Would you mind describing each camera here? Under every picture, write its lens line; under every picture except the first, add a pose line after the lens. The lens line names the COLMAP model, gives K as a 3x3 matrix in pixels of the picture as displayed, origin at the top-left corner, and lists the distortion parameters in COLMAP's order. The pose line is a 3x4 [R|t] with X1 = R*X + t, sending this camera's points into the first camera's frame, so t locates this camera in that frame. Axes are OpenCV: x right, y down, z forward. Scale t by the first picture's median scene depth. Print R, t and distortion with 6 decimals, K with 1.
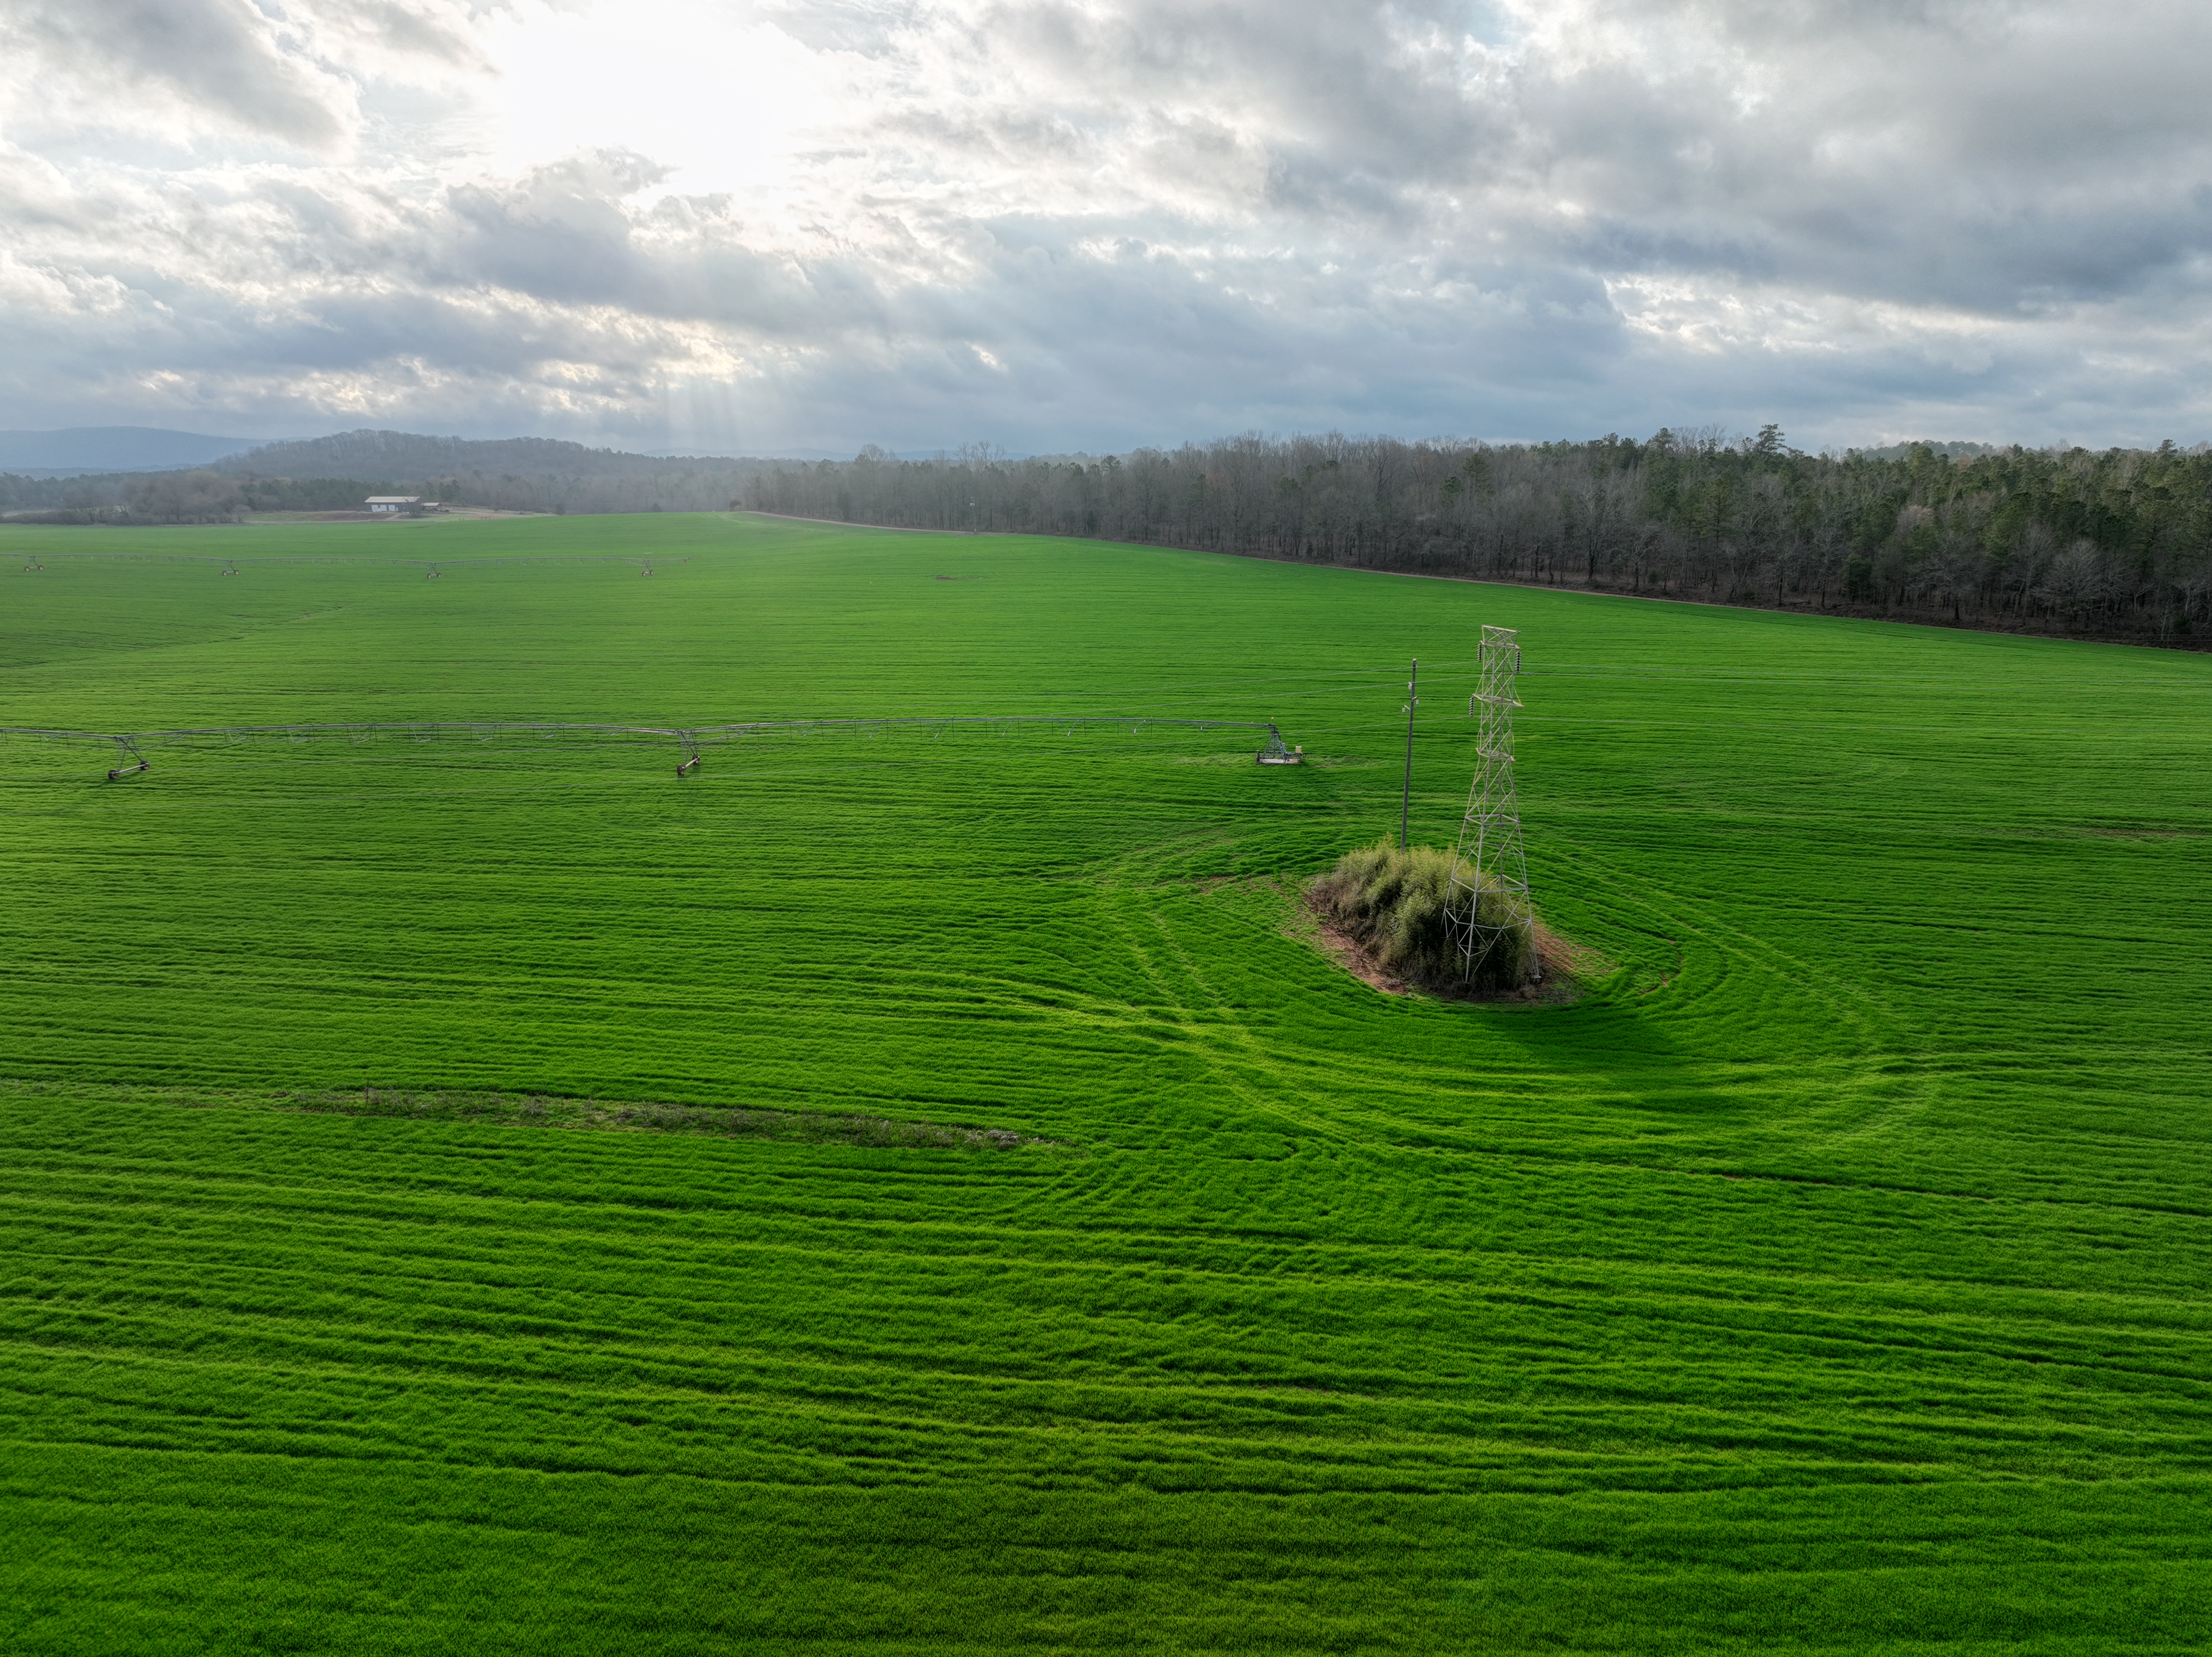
lens RADIAL K [[1522.9, 0, 1106.0], [0, 1522.9, 828.5], [0, 0, 1]] dist [-0.017787, 0.031498]
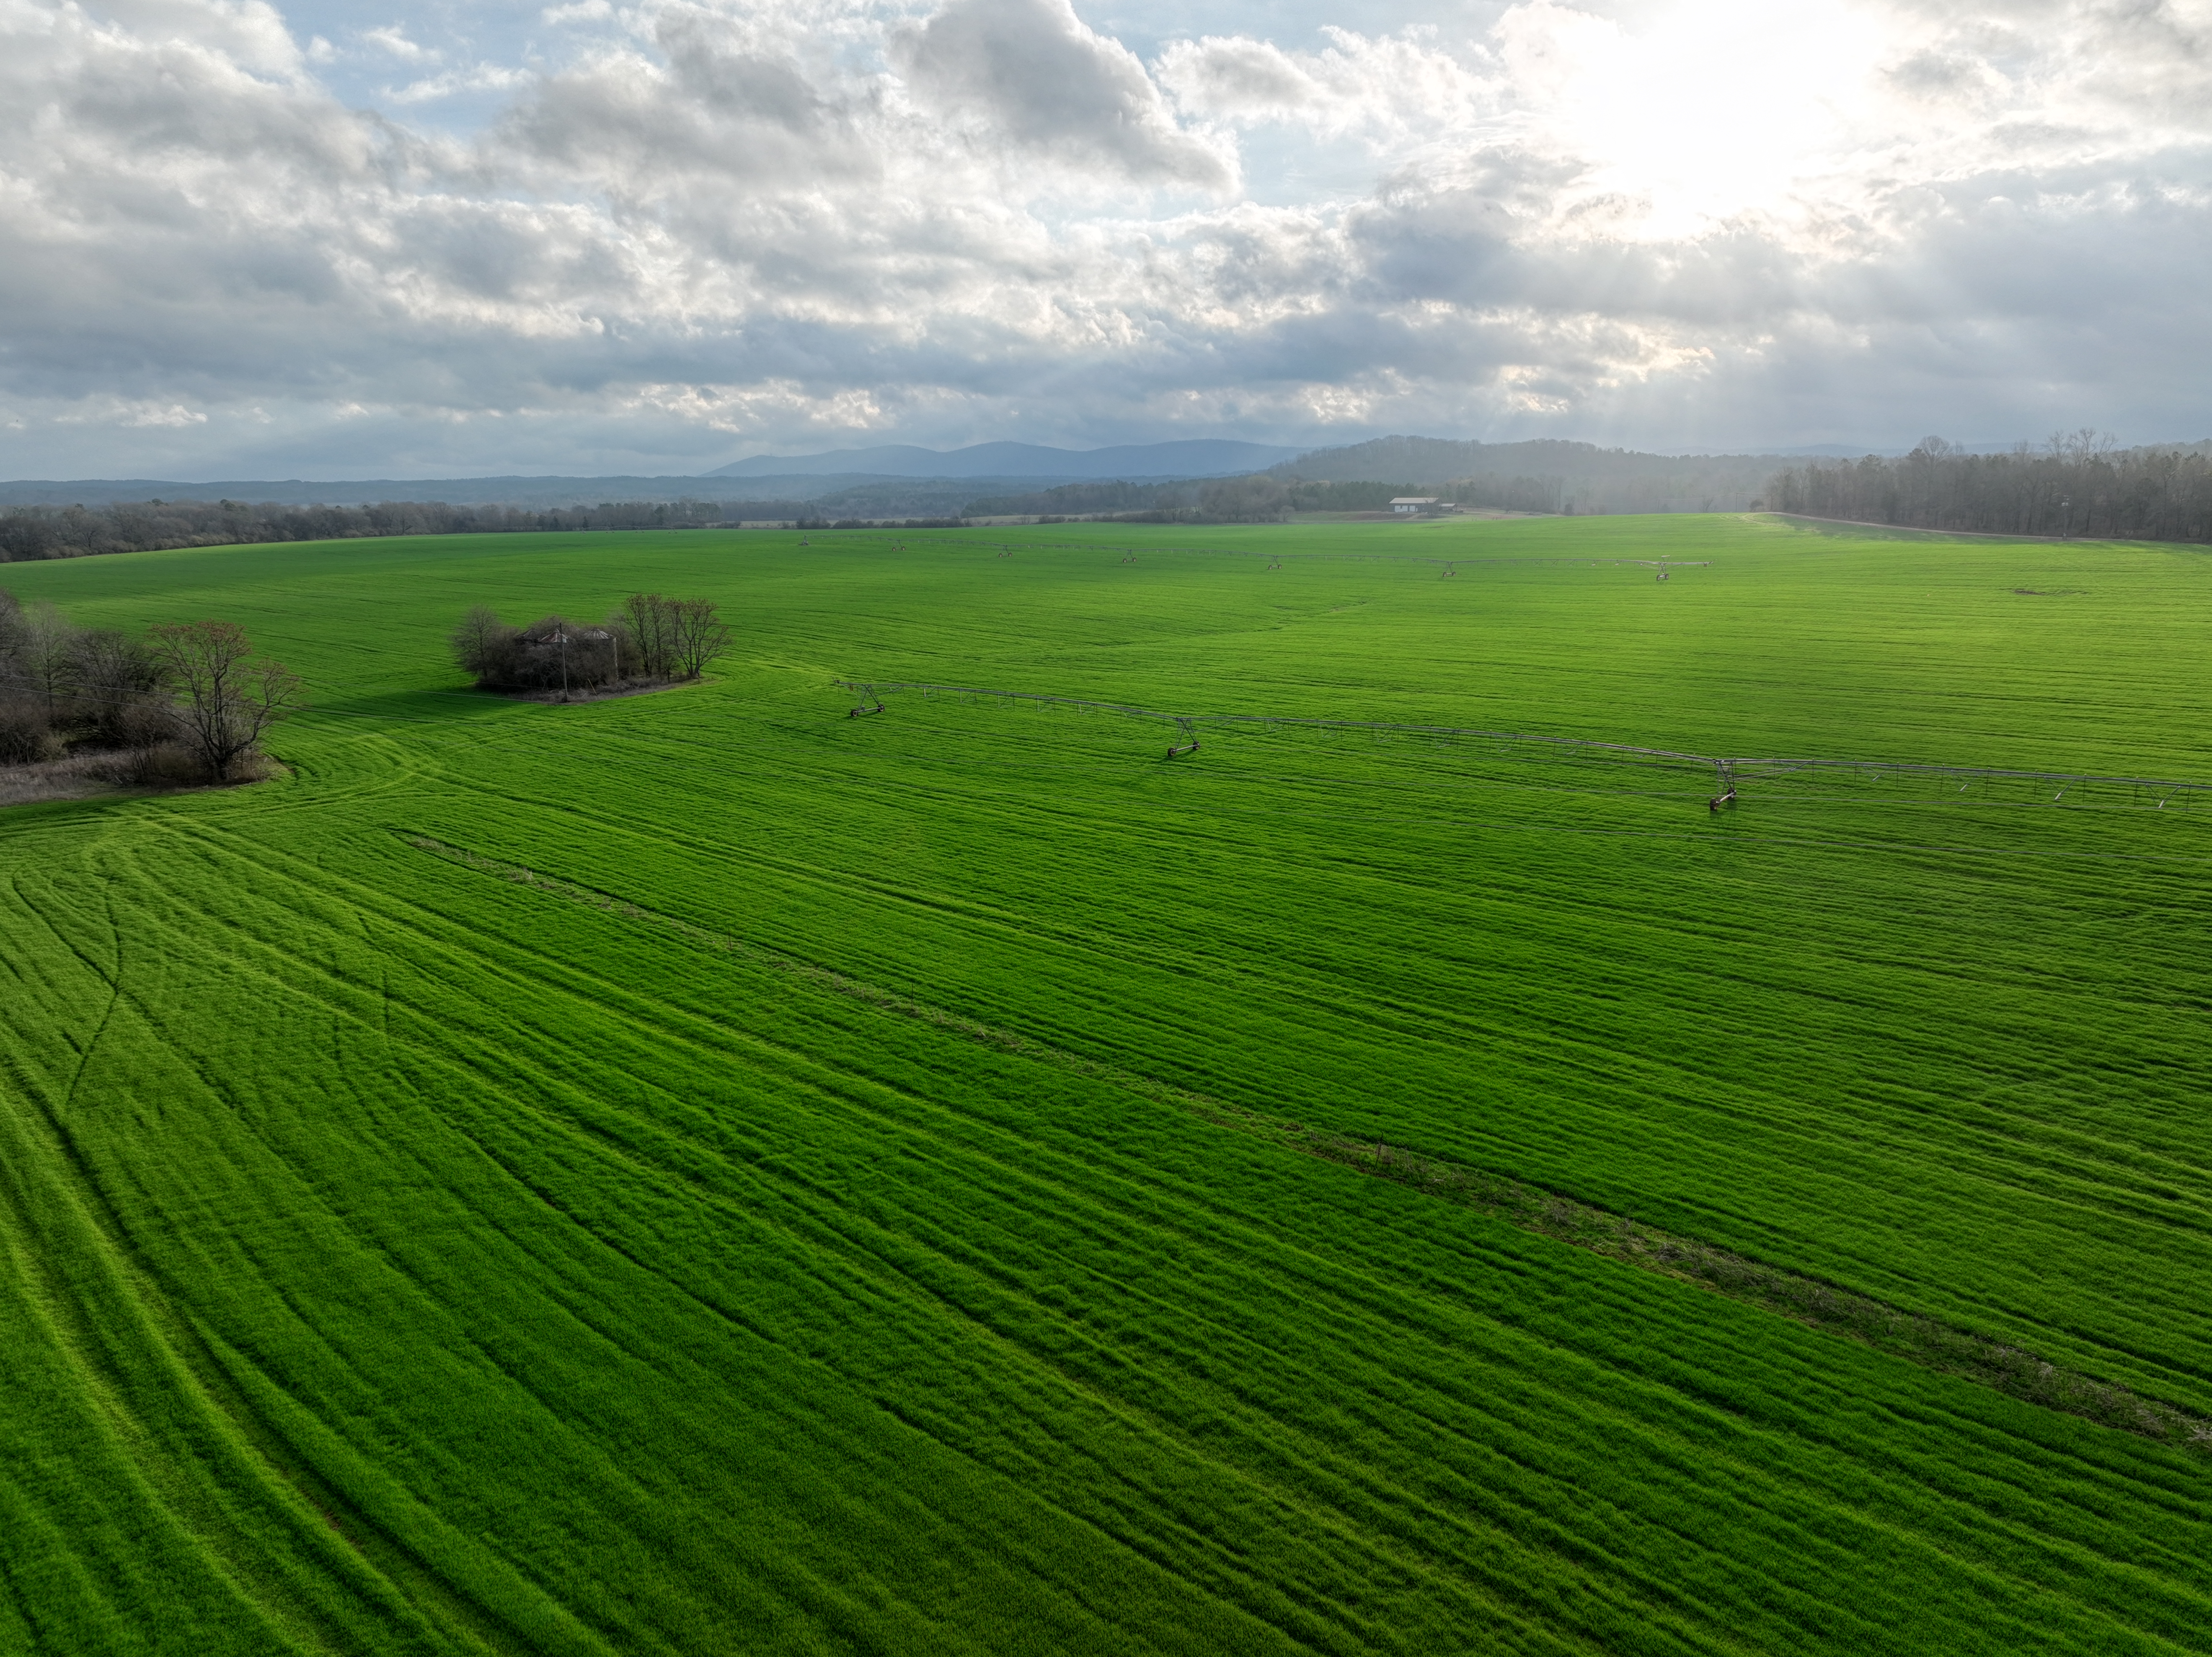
lens RADIAL K [[1522.9, 0, 1106.0], [0, 1522.9, 828.5], [0, 0, 1]] dist [-0.017787, 0.031498]
pose [[0.814301, 0.118632, -0.568190, -0.128570], [-0.119239, 0.992203, 0.036273, -0.029215], [0.568063, 0.038213, 0.822097, 0.157494]]
